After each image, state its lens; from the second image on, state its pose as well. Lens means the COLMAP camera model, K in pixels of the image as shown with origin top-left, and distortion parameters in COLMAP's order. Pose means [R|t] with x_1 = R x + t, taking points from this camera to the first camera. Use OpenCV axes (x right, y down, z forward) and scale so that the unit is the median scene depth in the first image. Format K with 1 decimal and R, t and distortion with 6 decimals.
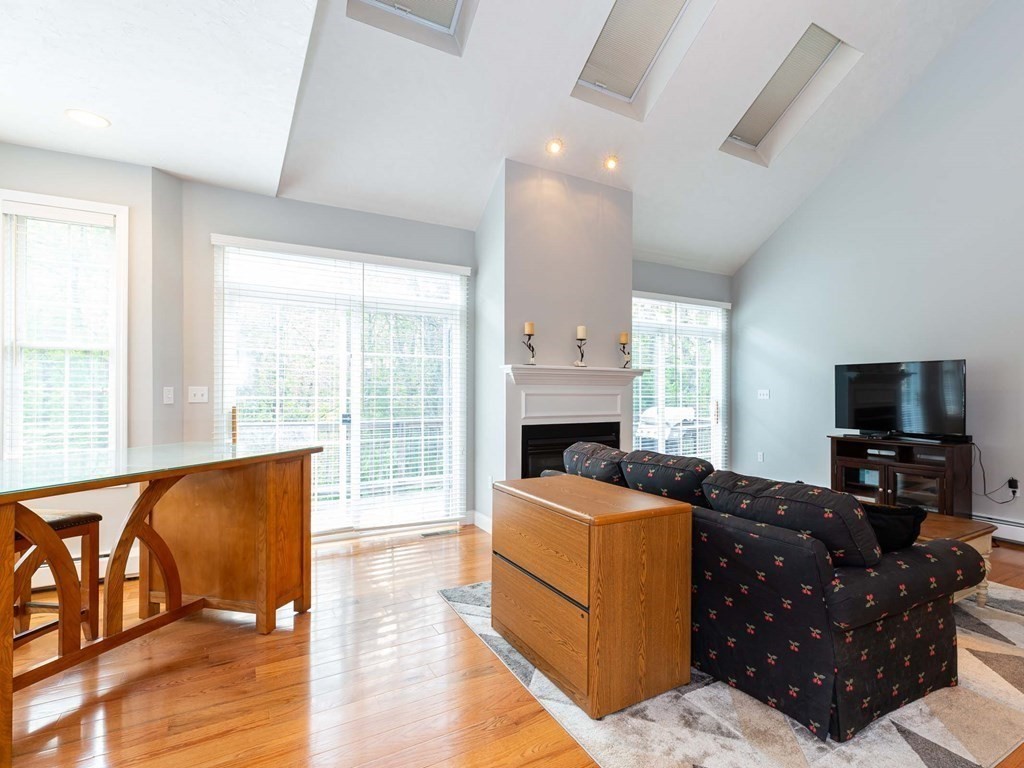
lens RADIAL K [[528.5, 0, 580.0], [0, 528.5, 388.4], [0, 0, 1]] dist [0.004762, -0.002730]
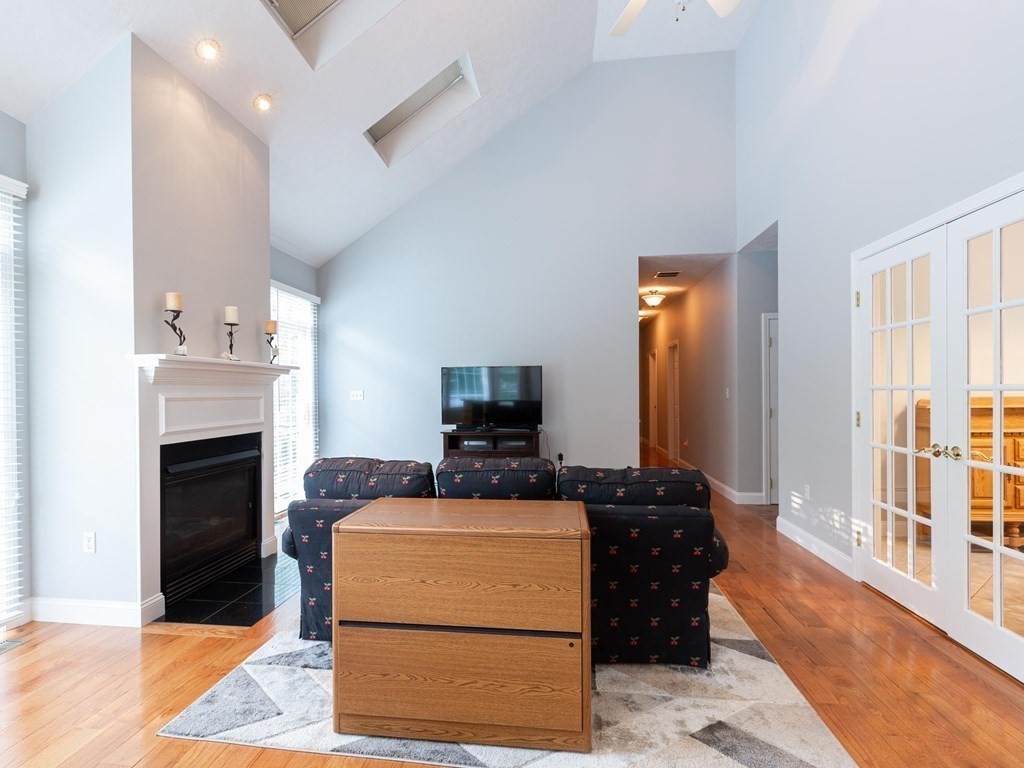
lens RADIAL K [[528.5, 0, 501.3], [0, 528.5, 391.9], [0, 0, 1]] dist [0.004762, -0.002730]
pose [[0.648196, -0.009678, 0.761412, -0.330919], [0.006501, 0.999953, 0.007175, 0.000299], [-0.761446, 0.000299, 0.648229, 0.231391]]
